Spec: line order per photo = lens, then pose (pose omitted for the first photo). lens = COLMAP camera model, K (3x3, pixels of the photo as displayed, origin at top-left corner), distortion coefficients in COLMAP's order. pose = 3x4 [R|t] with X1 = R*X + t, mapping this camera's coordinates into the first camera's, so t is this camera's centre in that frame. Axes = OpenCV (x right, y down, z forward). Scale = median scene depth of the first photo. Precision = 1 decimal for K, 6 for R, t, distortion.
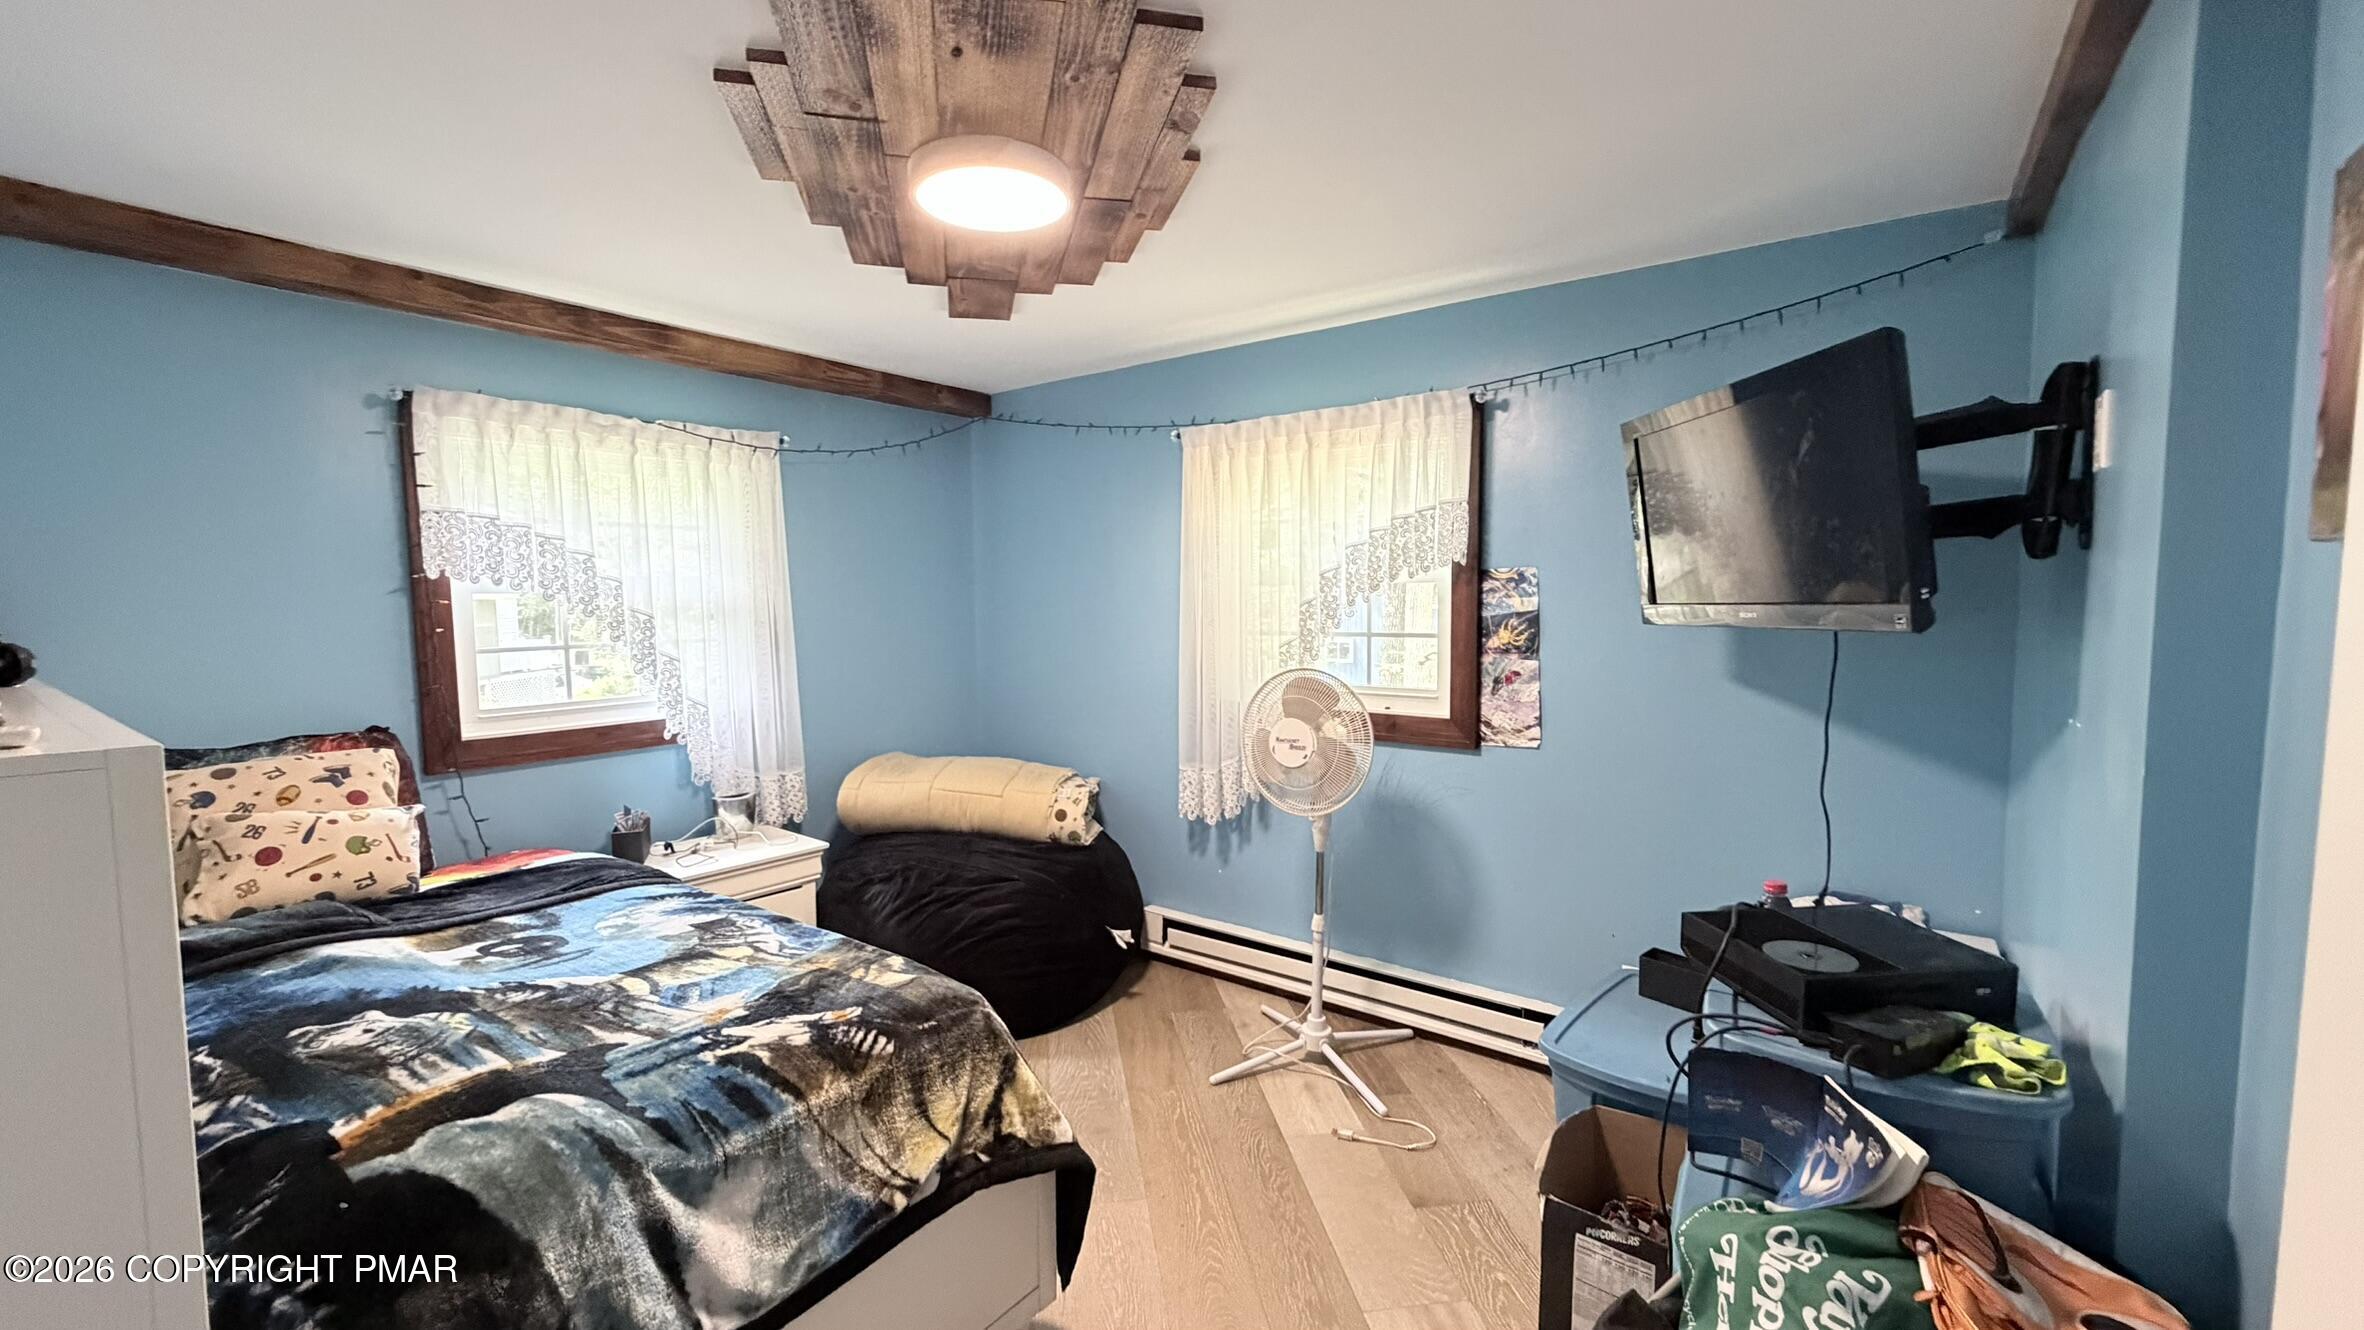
lens RADIAL K [[948.3, 0, 1171.6], [0, 948.3, 664.7], [0, 0, 1]] dist [-0.000233, 0.000007]
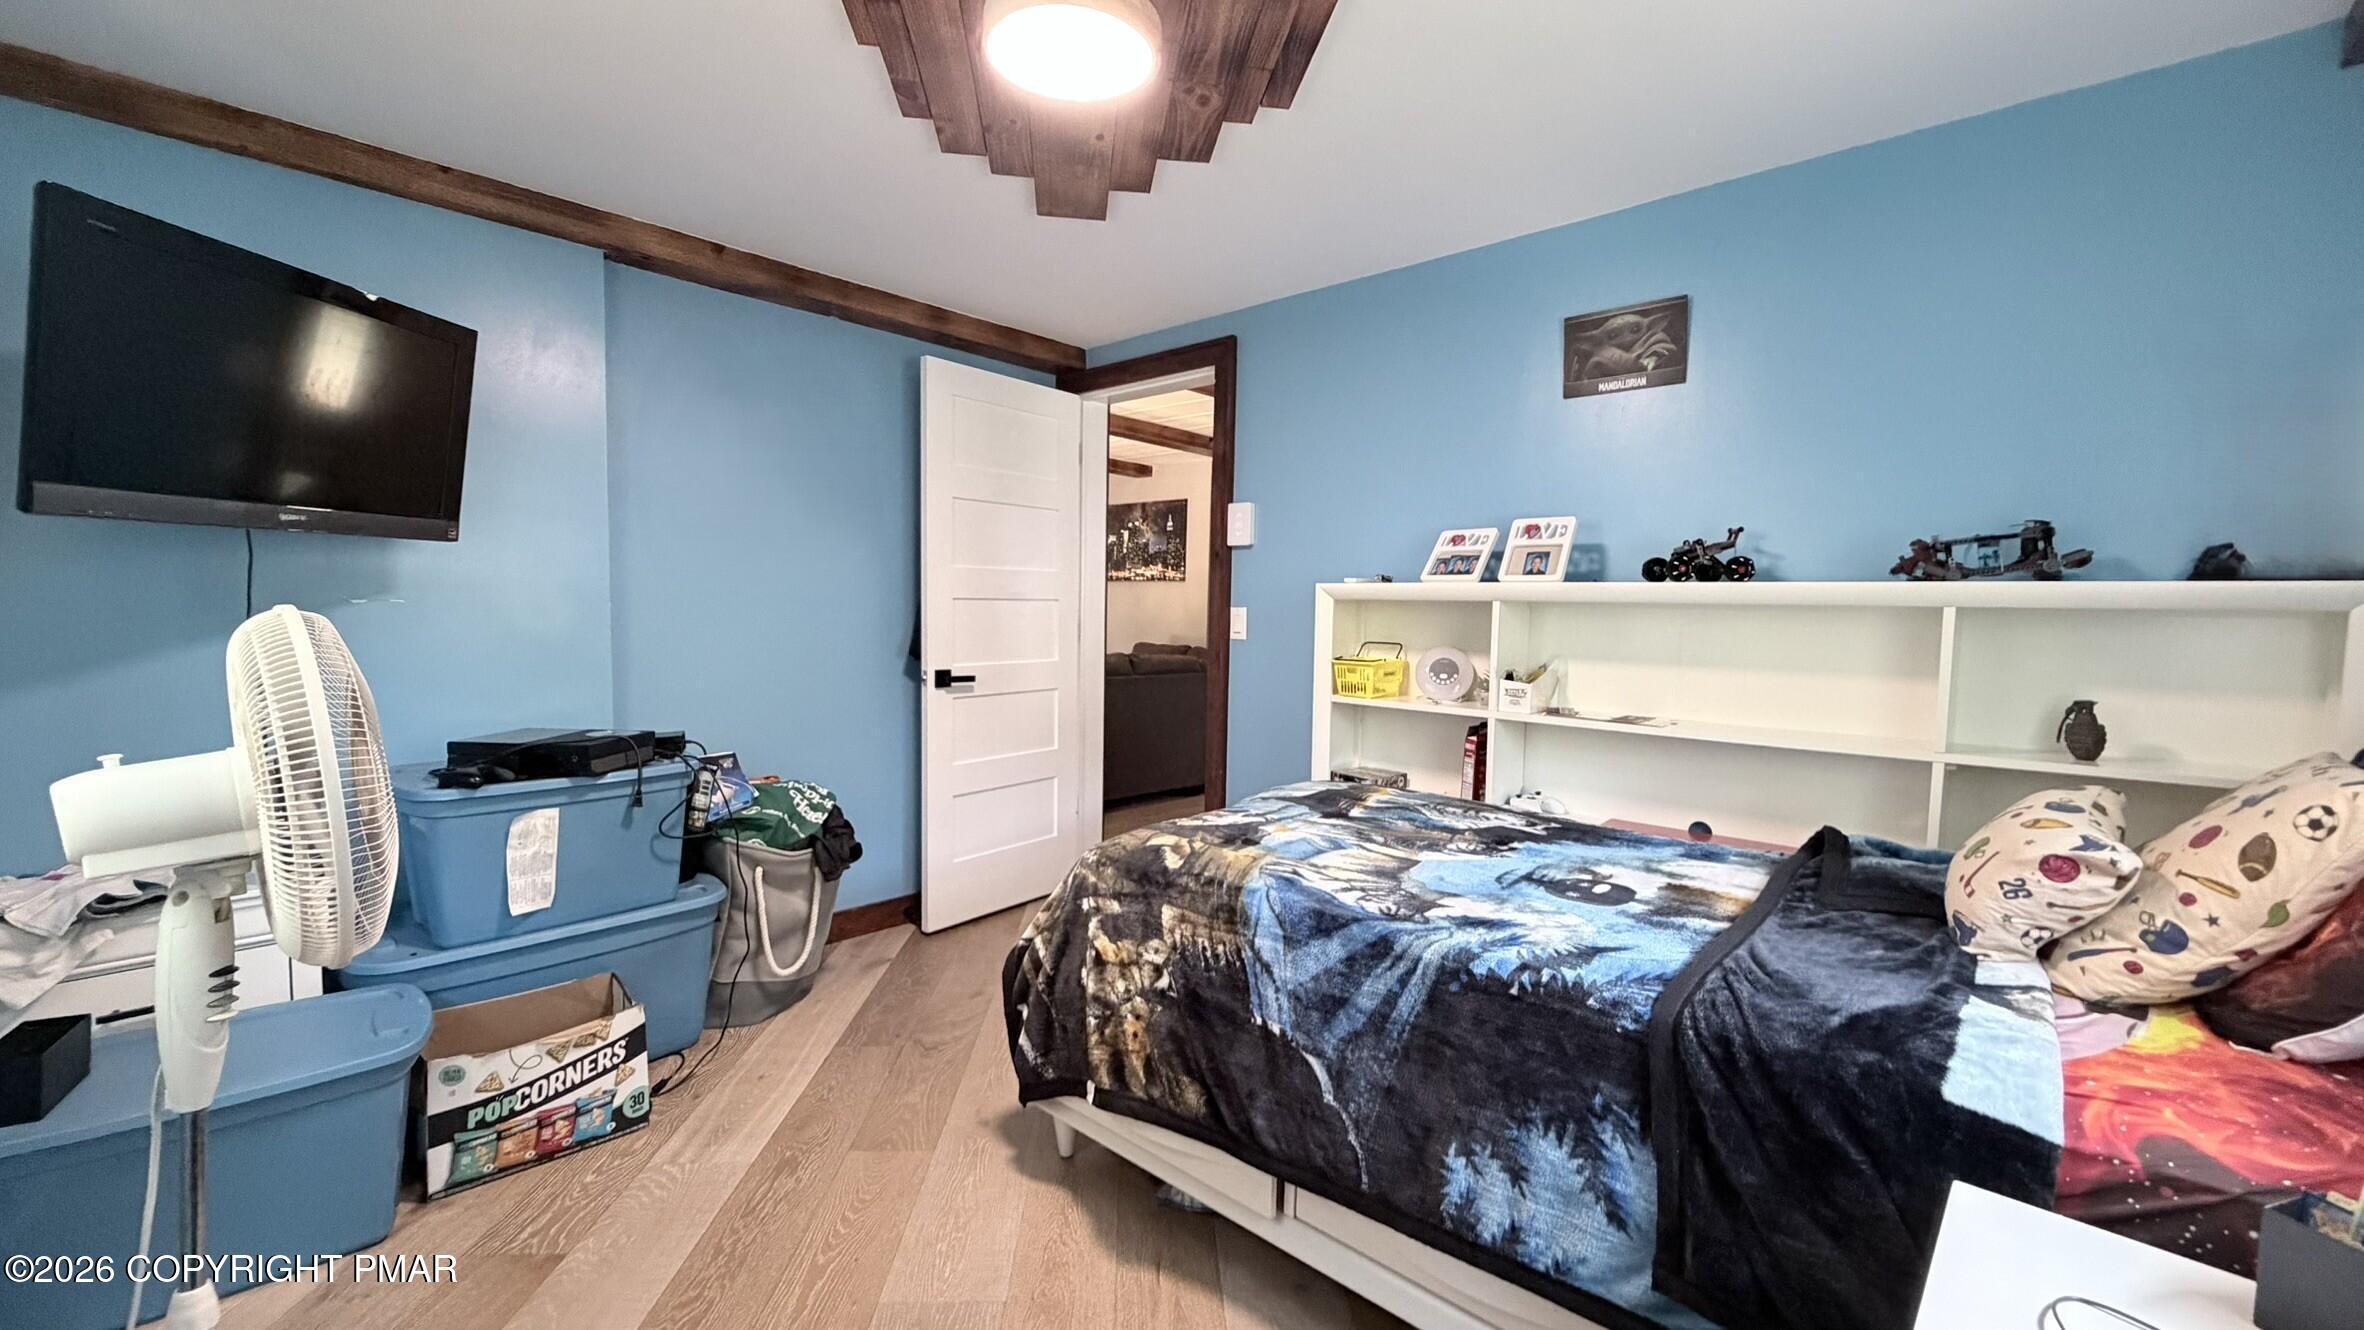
lens RADIAL K [[948.3, 0, 1171.6], [0, 948.3, 664.7], [0, 0, 1]] dist [-0.000233, 0.000007]
pose [[-0.997395, -0.018495, 0.069720, -0.356577], [-0.006609, 0.985934, 0.167005, -0.069885], [-0.071829, 0.166110, -0.983488, 1.970858]]
